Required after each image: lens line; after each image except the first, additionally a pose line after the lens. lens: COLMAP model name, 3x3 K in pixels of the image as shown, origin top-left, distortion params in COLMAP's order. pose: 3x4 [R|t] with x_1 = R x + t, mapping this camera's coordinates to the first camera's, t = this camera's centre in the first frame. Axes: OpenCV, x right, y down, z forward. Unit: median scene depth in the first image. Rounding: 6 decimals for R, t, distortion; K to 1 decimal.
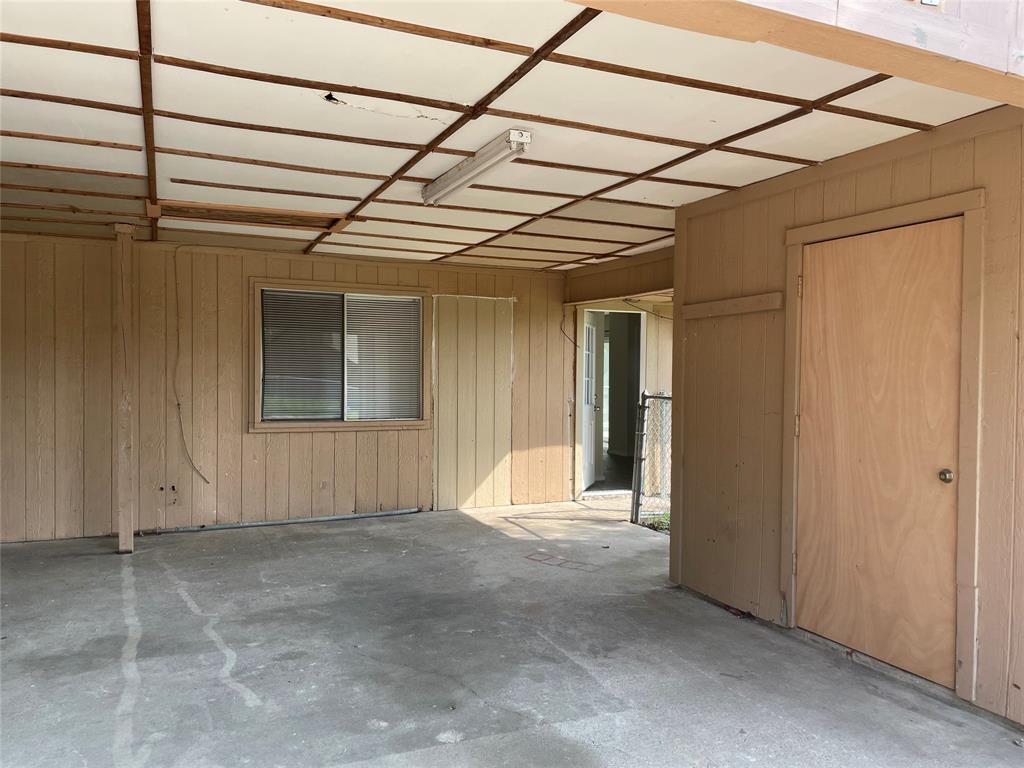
lens RADIAL K [[774.4, 0, 514.5], [0, 774.4, 382.5], [0, 0, 1]] dist [0.075246, -0.045903]
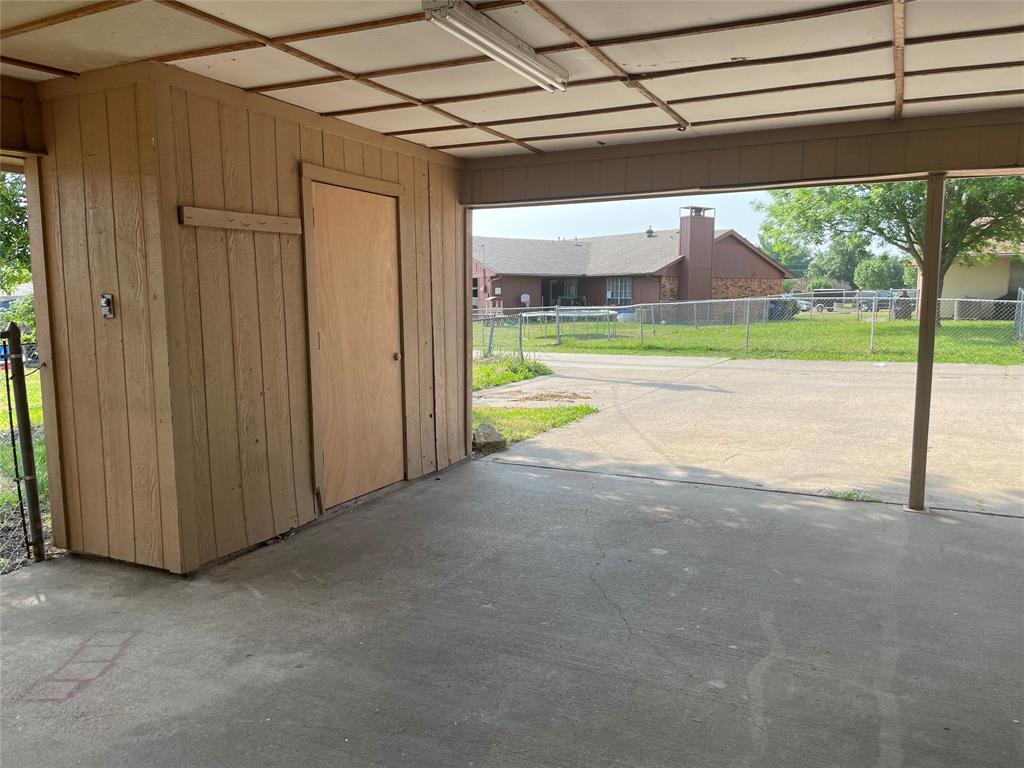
lens RADIAL K [[774.4, 0, 514.2], [0, 774.4, 390.5], [0, 0, 1]] dist [0.075246, -0.045903]
pose [[-0.639602, -0.101385, 0.761991, -0.626130], [0.011384, 0.989906, 0.141266, -0.027794], [-0.768622, 0.099029, -0.631992, 1.341644]]
